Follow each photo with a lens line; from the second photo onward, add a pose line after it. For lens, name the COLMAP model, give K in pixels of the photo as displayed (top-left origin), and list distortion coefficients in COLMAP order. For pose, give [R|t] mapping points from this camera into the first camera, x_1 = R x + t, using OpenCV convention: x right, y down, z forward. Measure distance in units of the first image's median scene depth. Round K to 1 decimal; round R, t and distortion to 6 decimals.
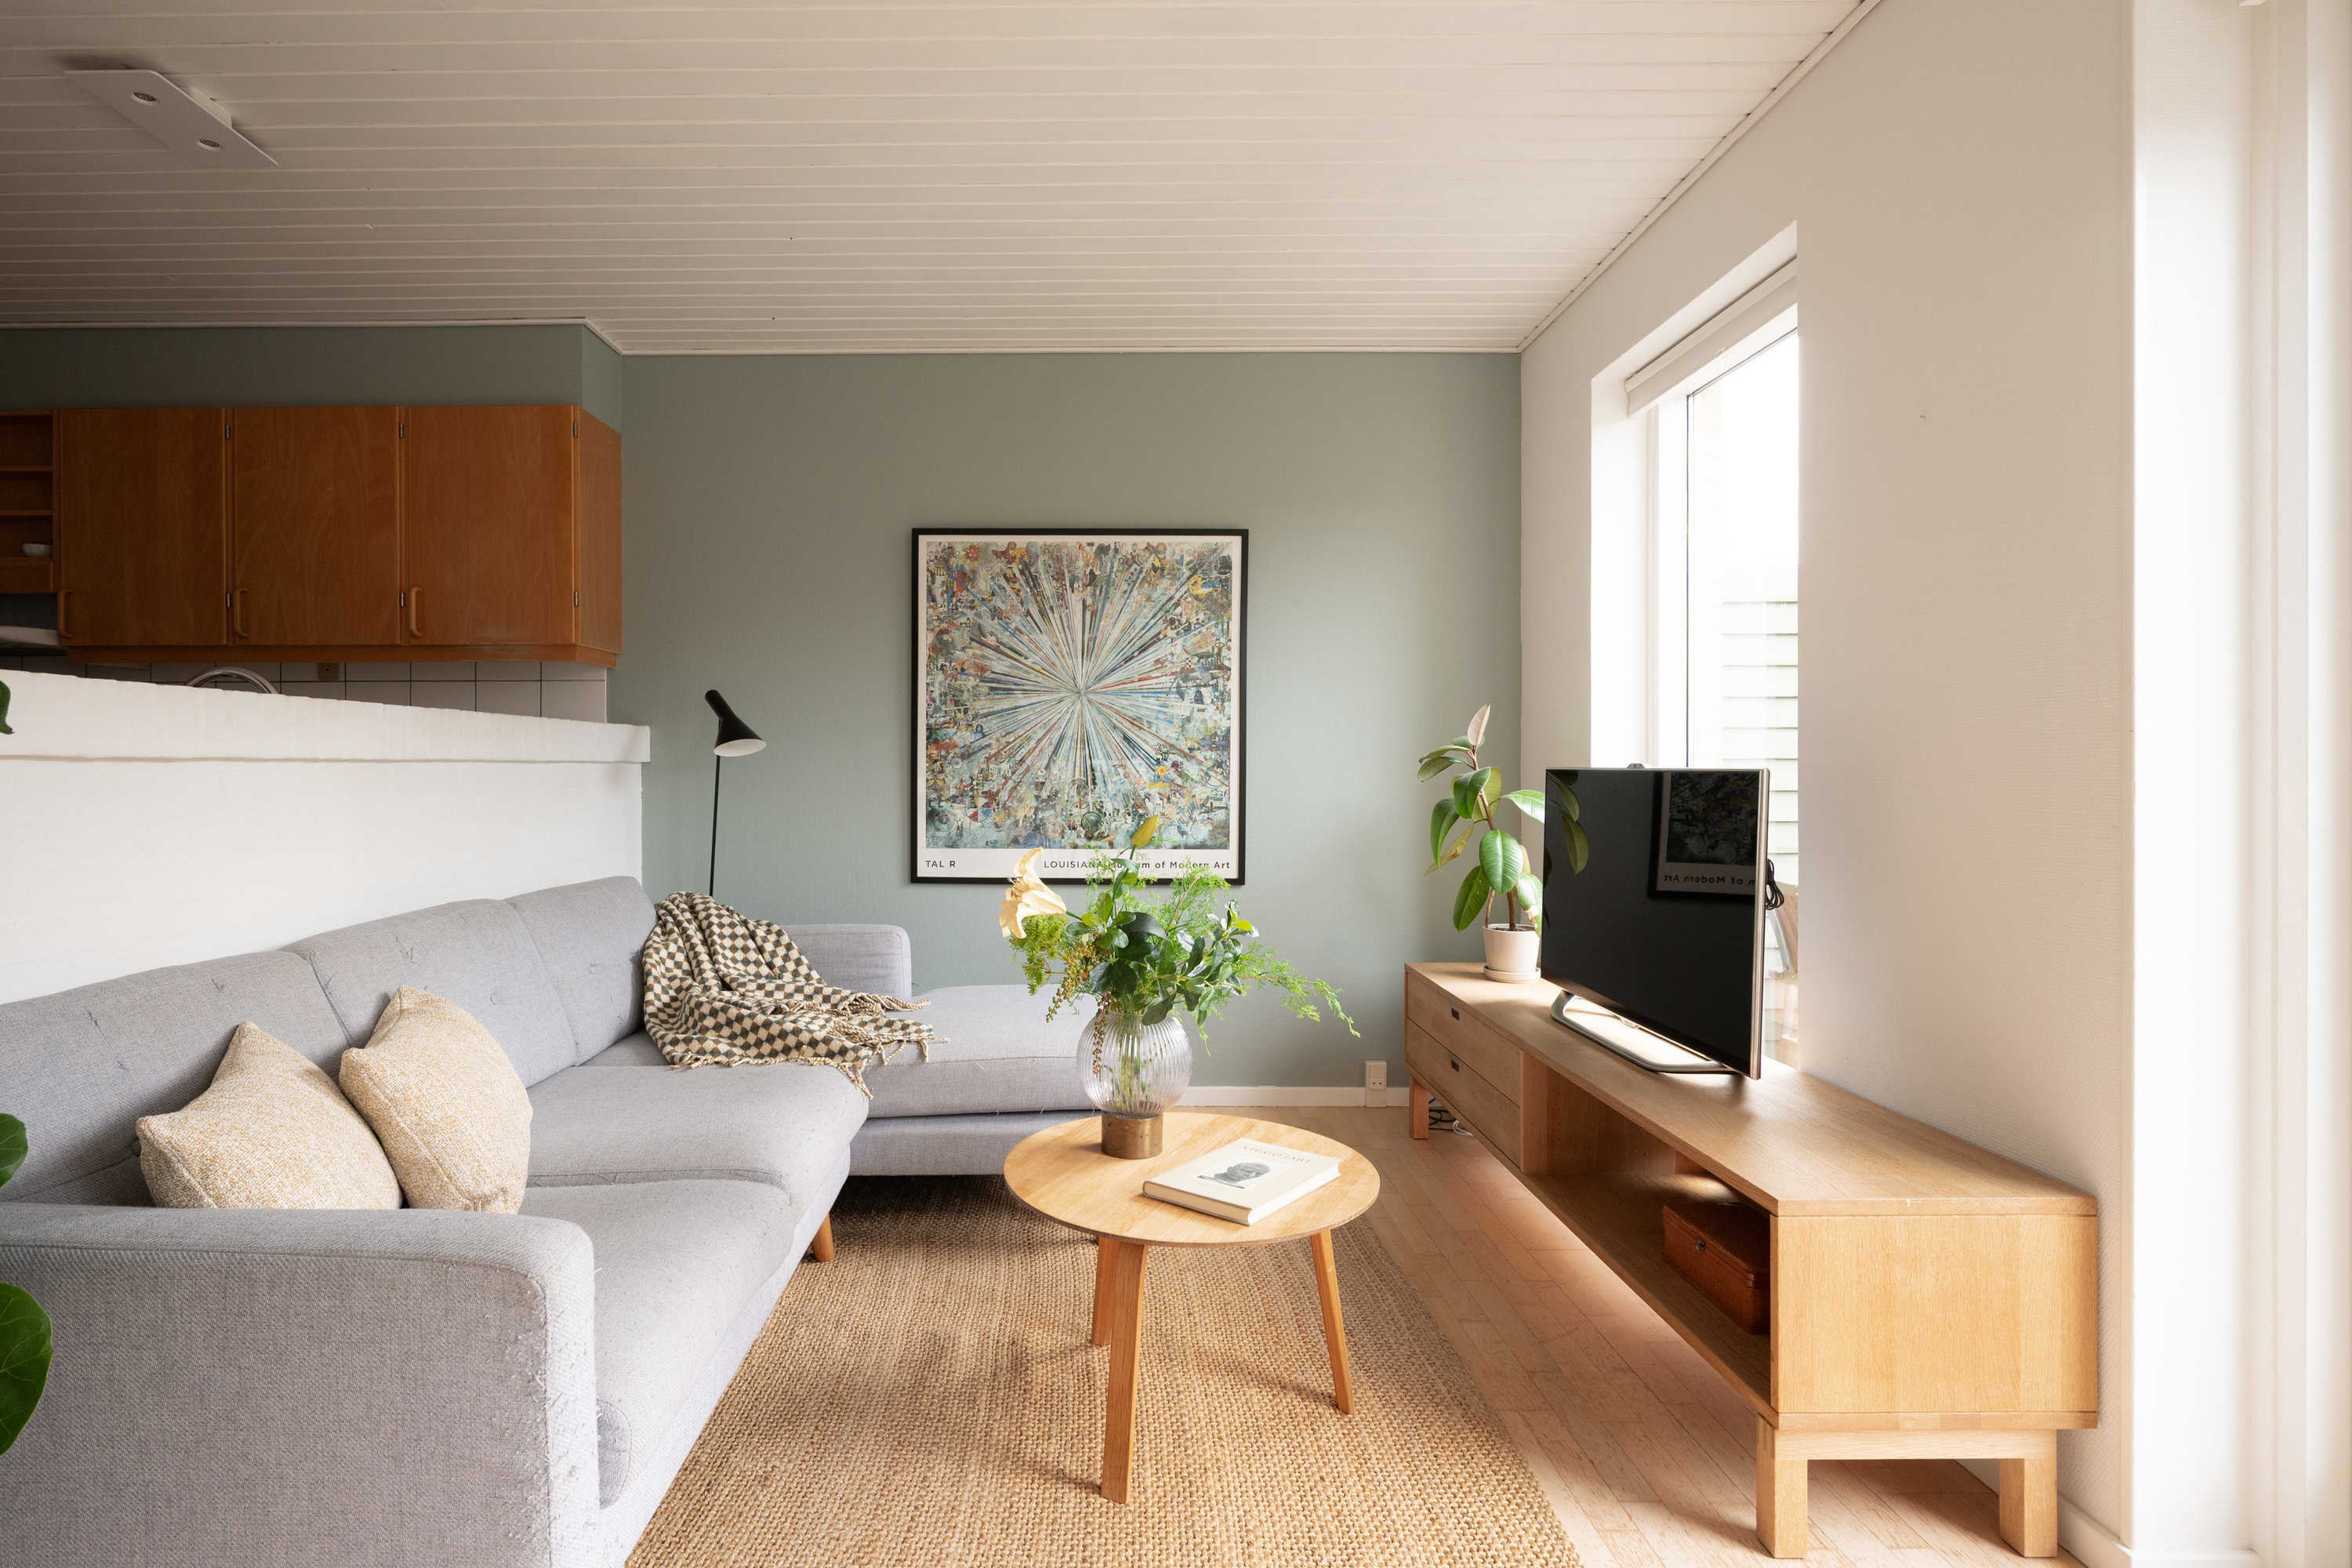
lens RADIAL K [[1119.1, 0, 1079.1], [0, 1119.1, 786.5], [0, 0, 1]] dist [-0.004255, 0.000379]
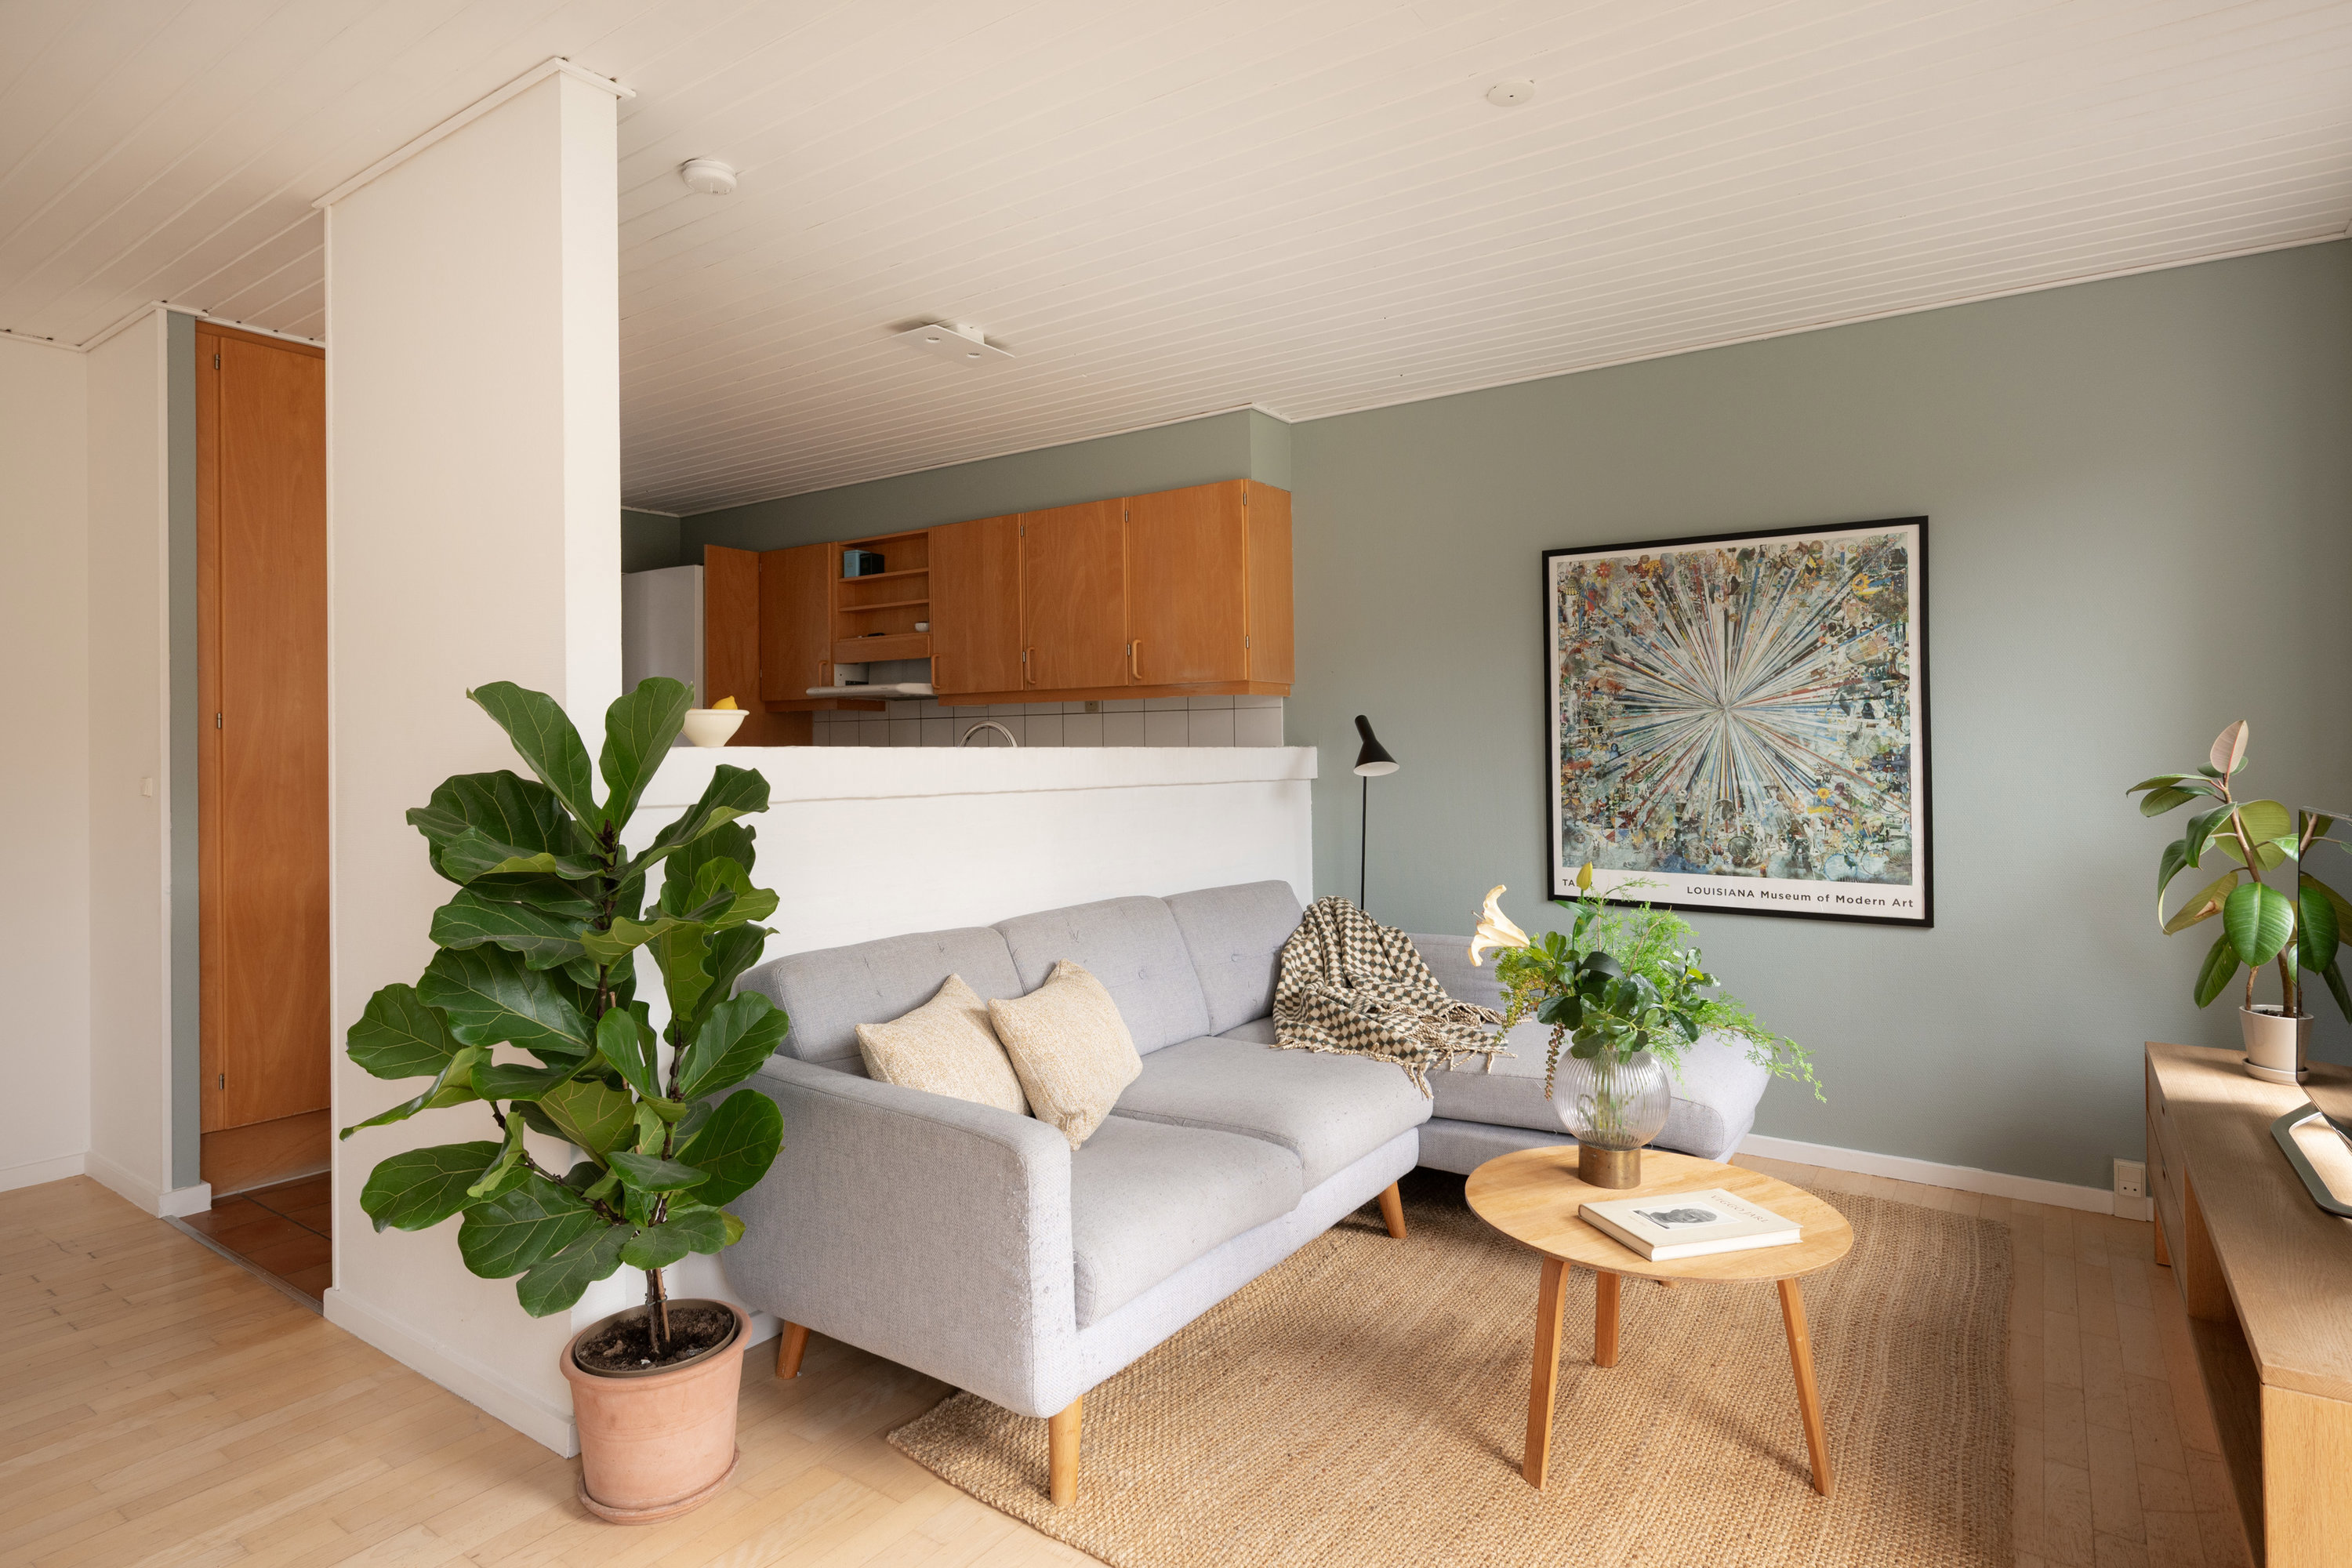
lens RADIAL K [[1225.8, 0, 1225.2], [0, 1225.8, 788.1], [0, 0, 1]] dist [-0.004046, 0.000753]
pose [[0.837859, 0.014642, -0.545691, 0.239167], [-0.006917, 0.999845, 0.016207, -0.035672], [0.545844, -0.009805, 0.837830, -0.094117]]
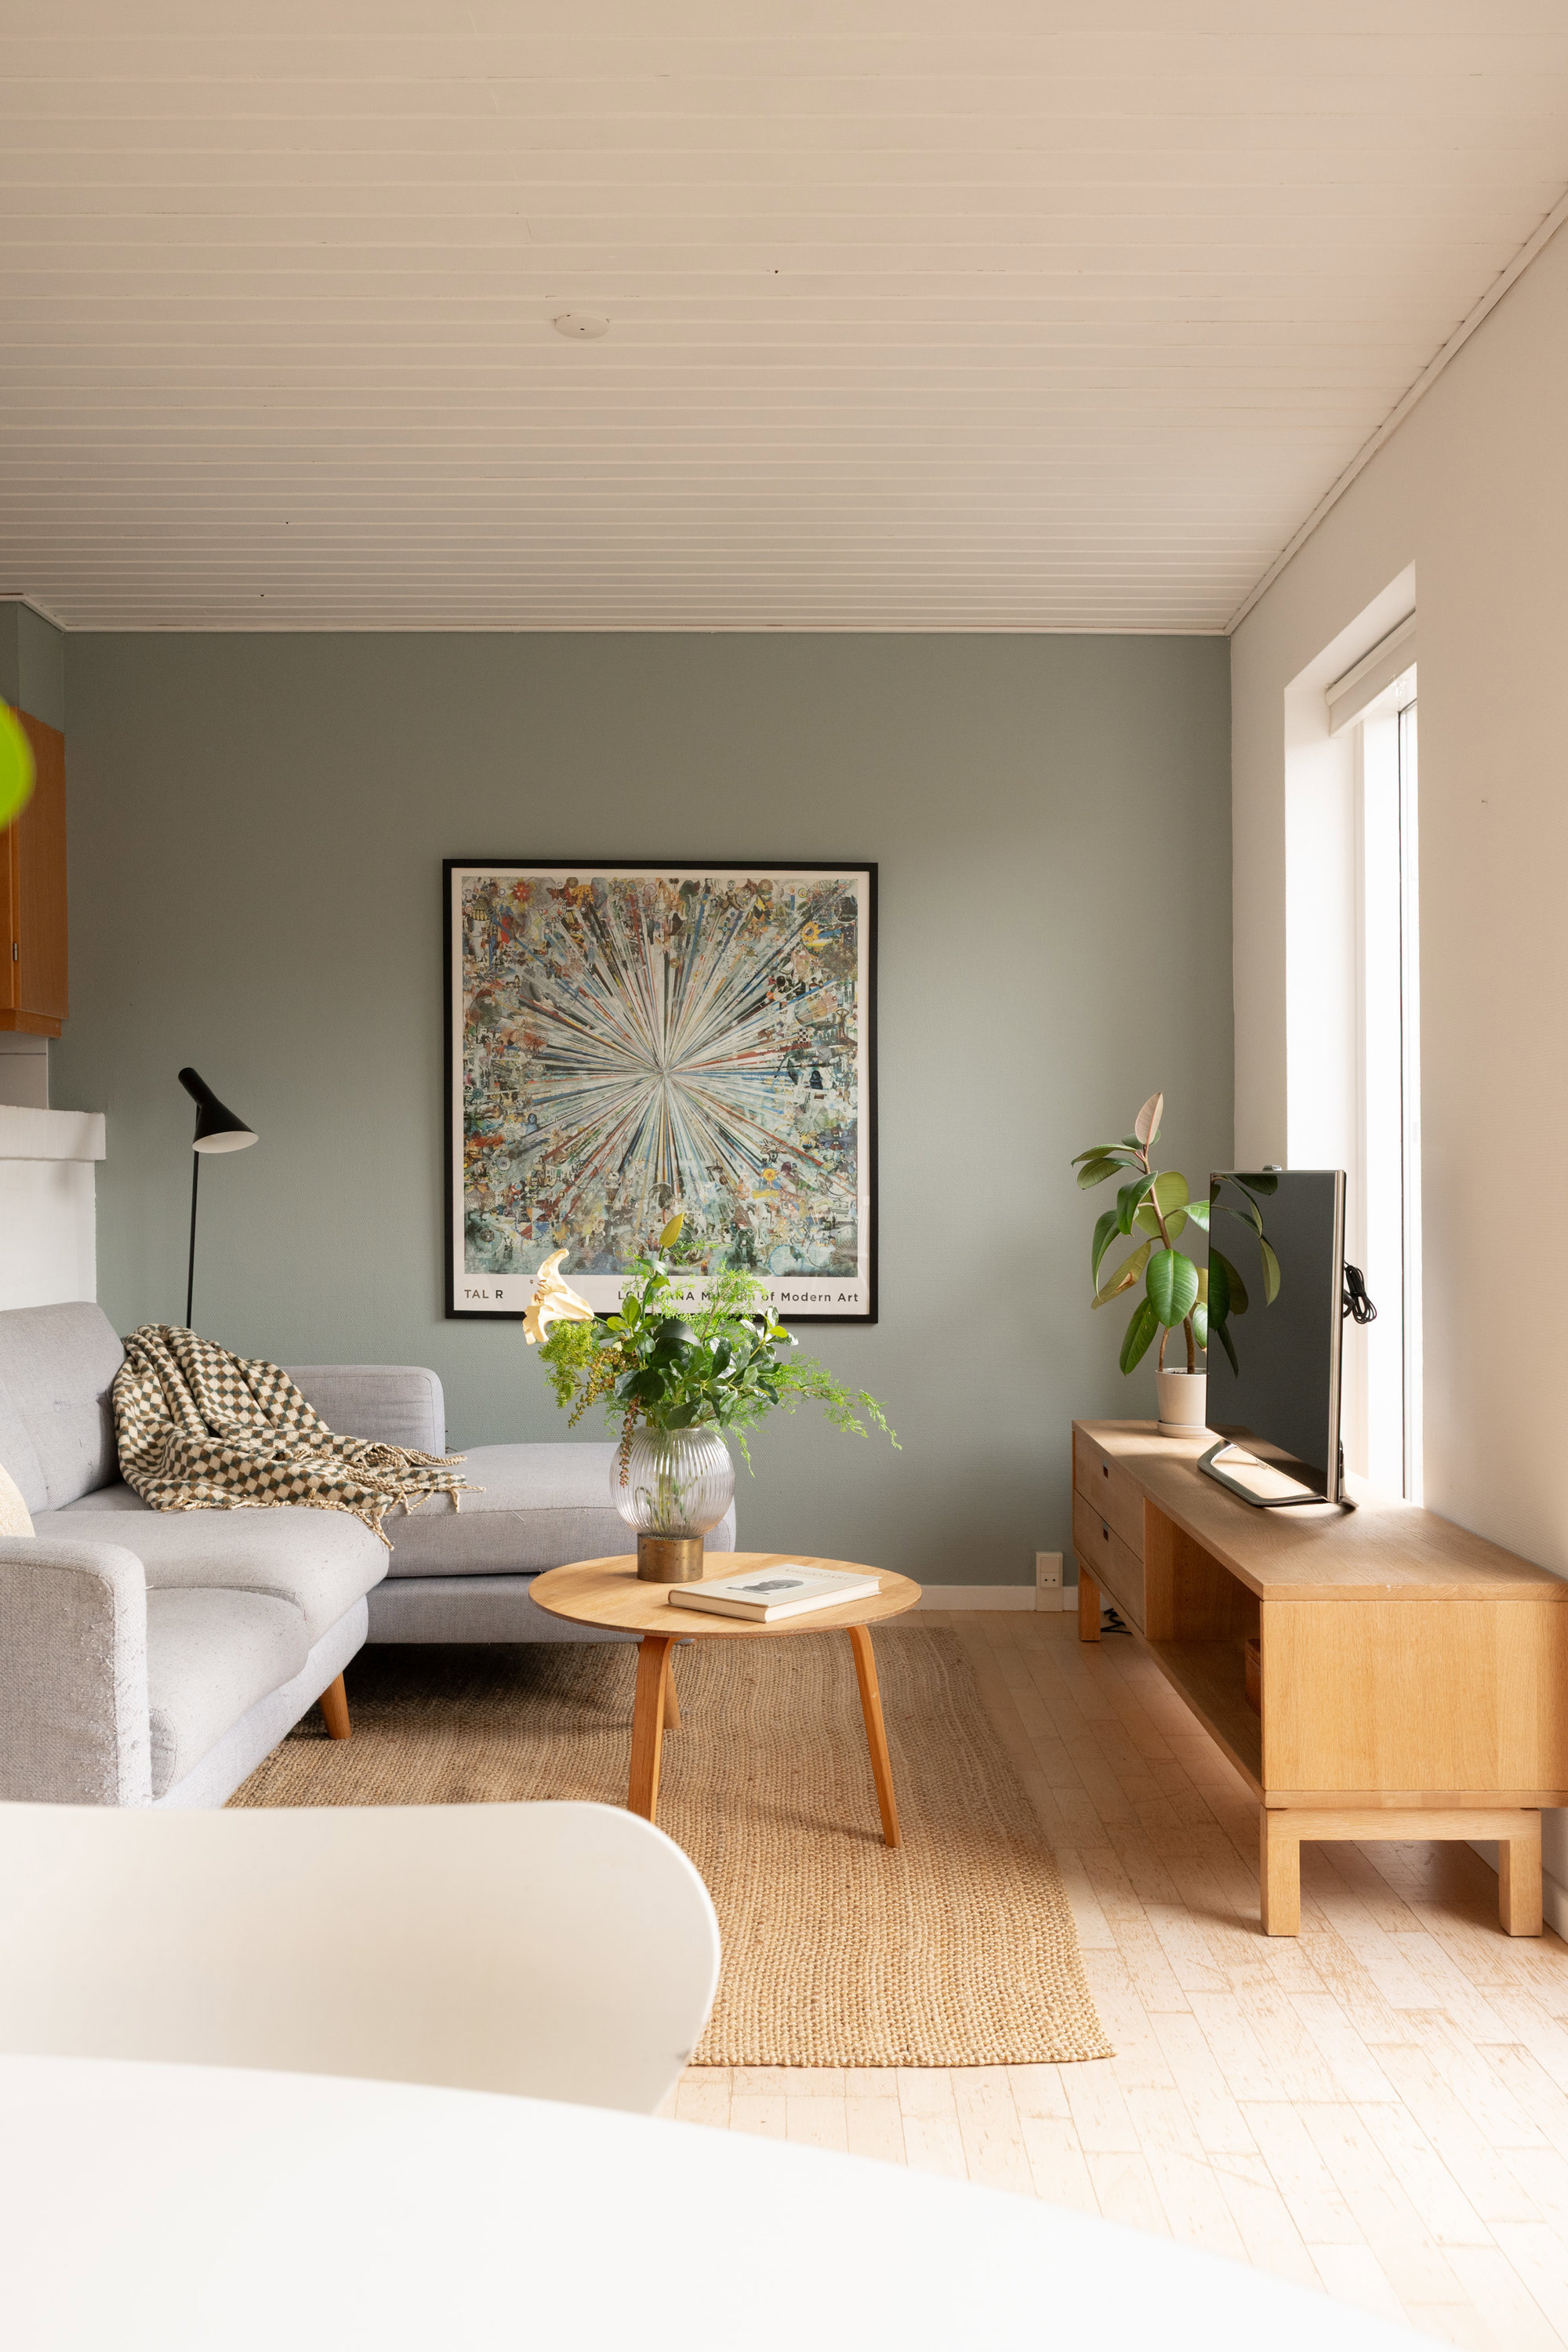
lens RADIAL K [[1931.1, 0, 800.7], [0, 1931.1, 1322.8], [0, 0, 1]] dist [0.005107, -0.010974]
pose [[0.999836, 0.003588, 0.017744, 0.083489], [-0.004598, 0.998353, 0.057192, 0.013493], [-0.017509, -0.057264, 0.998206, -0.393973]]
